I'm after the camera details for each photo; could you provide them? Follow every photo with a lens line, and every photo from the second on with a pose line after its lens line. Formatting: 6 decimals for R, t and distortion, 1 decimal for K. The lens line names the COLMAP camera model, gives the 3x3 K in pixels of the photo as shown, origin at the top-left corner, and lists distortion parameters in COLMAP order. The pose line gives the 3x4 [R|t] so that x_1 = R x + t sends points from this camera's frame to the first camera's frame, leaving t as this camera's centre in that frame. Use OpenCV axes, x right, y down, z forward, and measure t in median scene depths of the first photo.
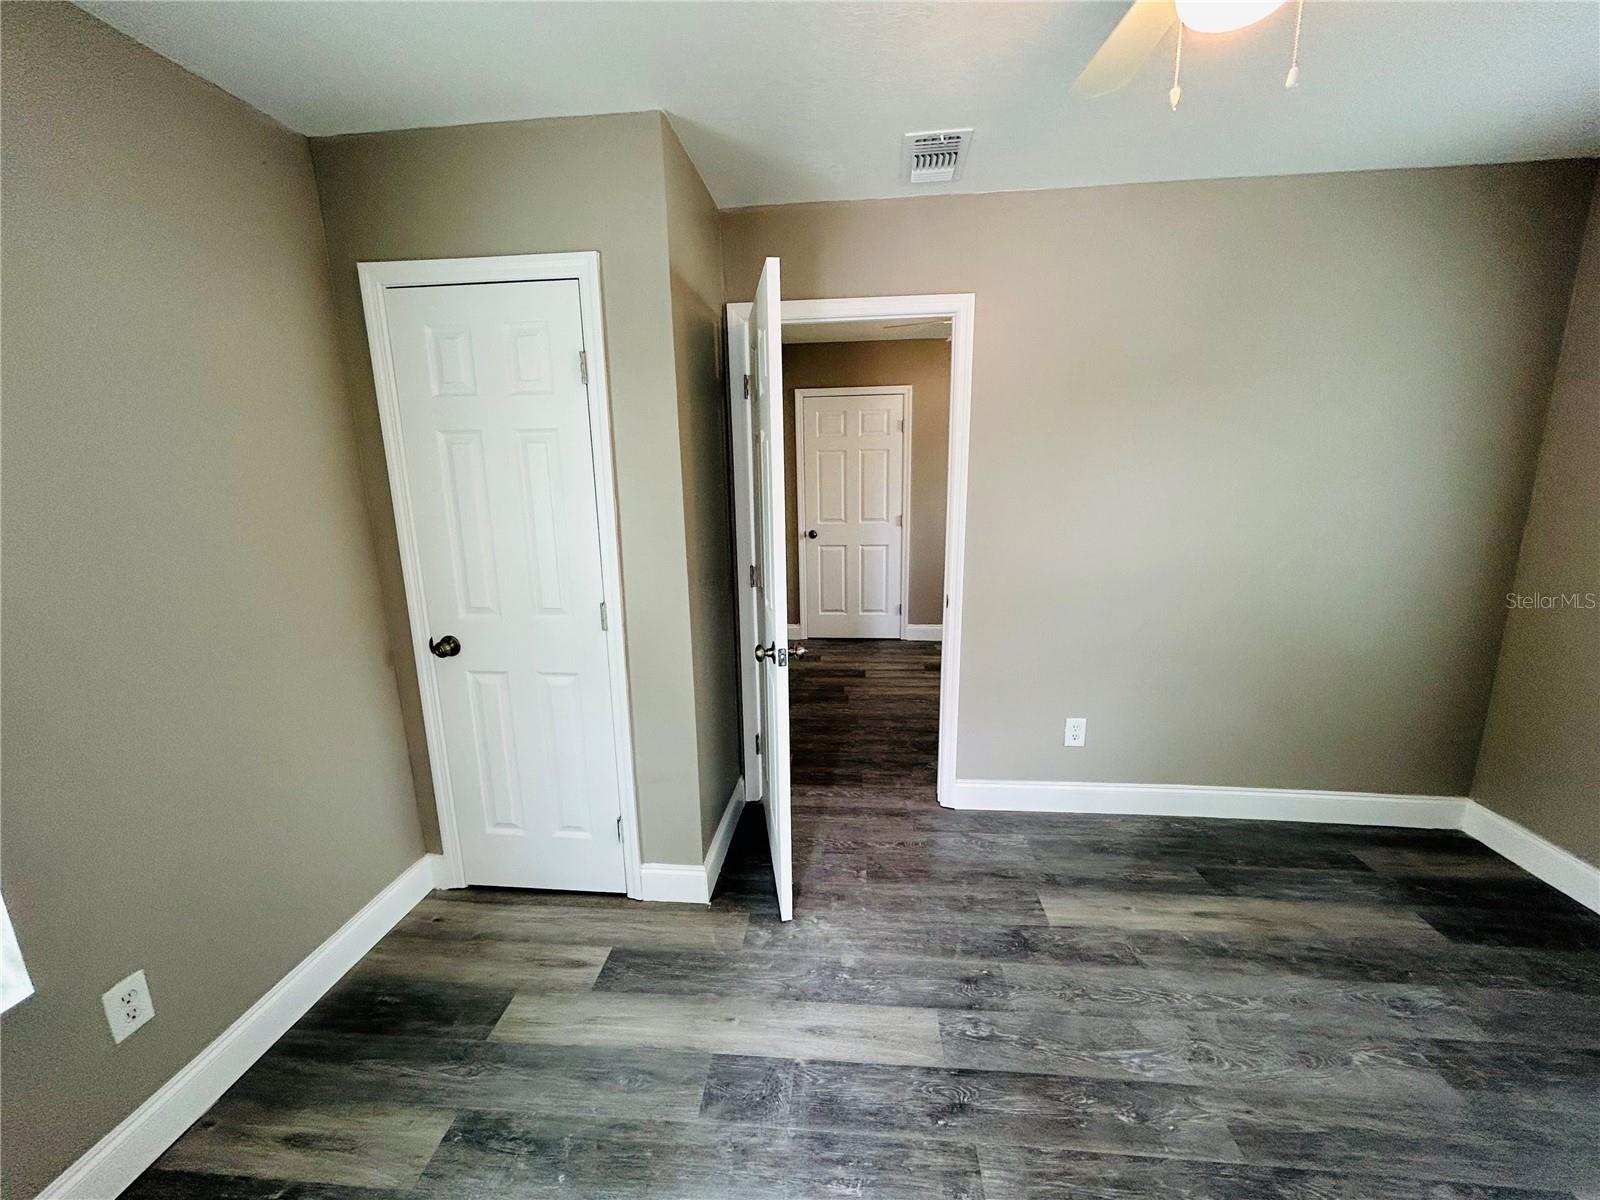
lens RADIAL K [[643.7, 0, 802.1], [0, 643.7, 595.9], [0, 0, 1]] dist [-0.000434, 0.000324]
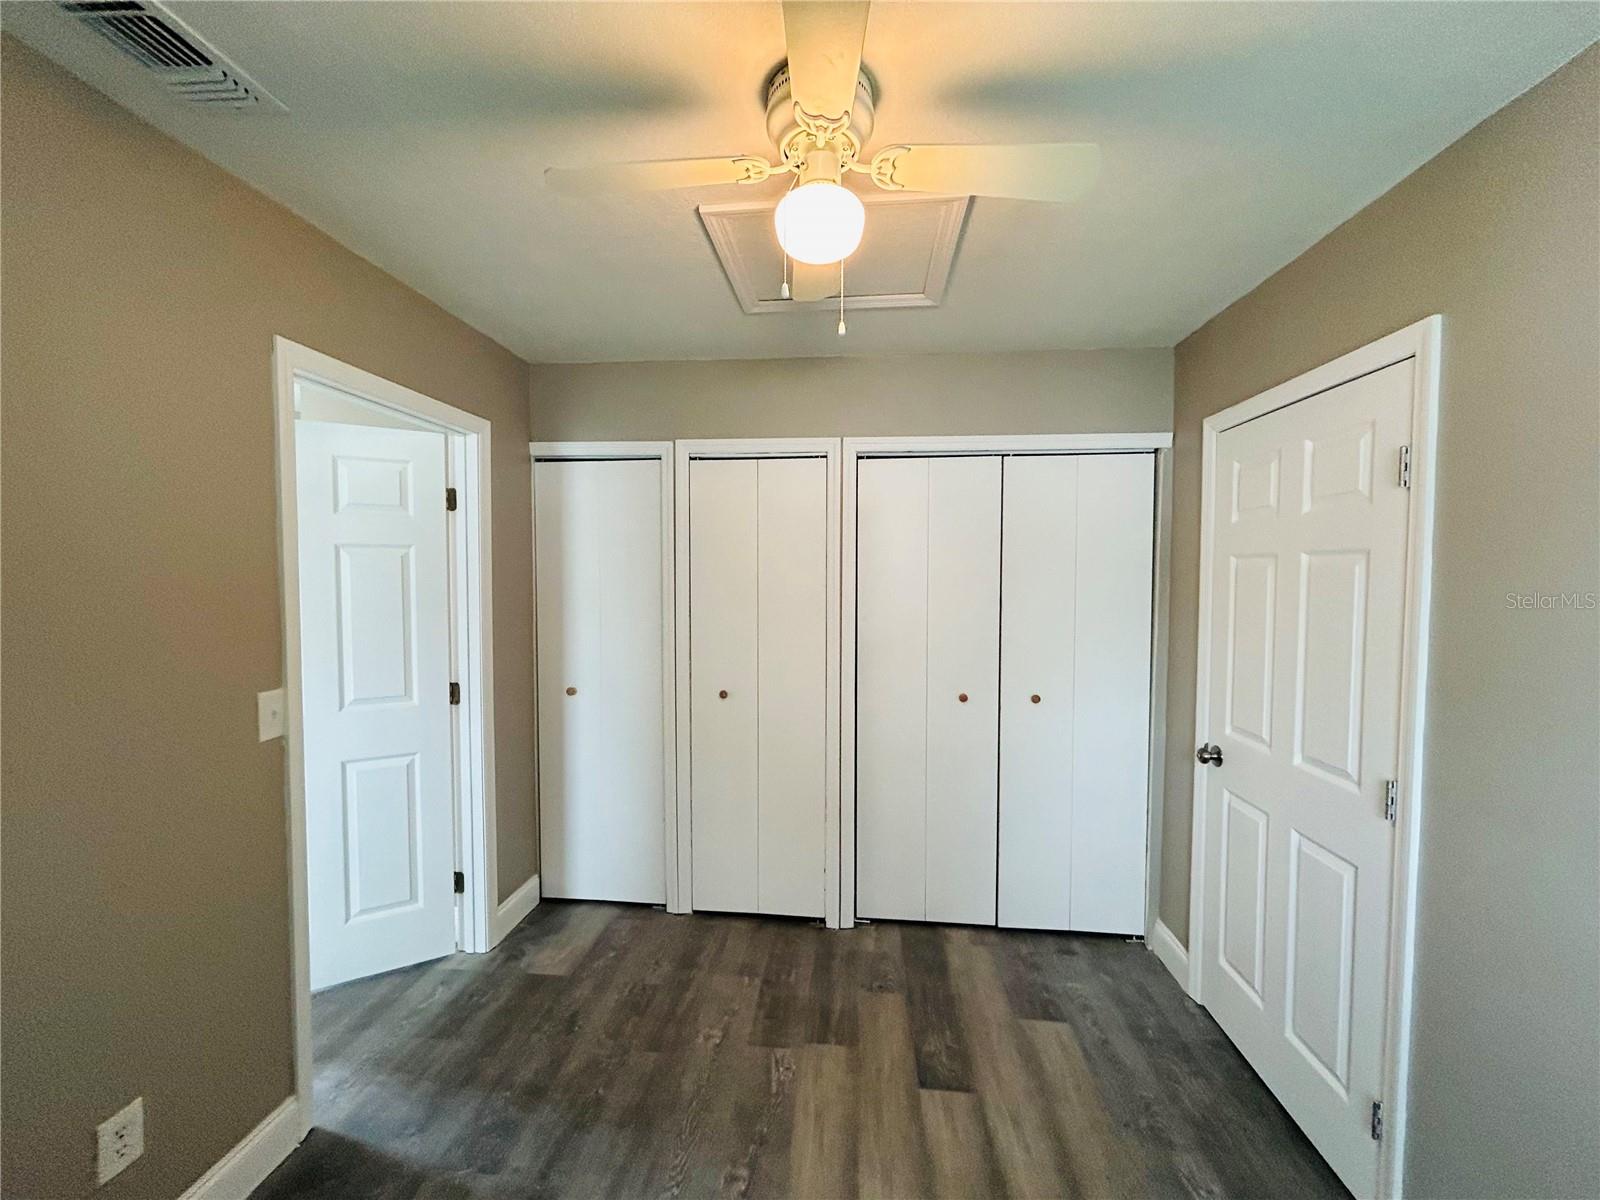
lens RADIAL K [[643.7, 0, 802.1], [0, 643.7, 595.9], [0, 0, 1]] dist [-0.000434, 0.000324]
pose [[-0.000697, 0.049365, -0.998781, 1.103422], [-0.217789, 0.974798, 0.048332, -0.415759], [0.975996, 0.217557, 0.010072, 1.885935]]
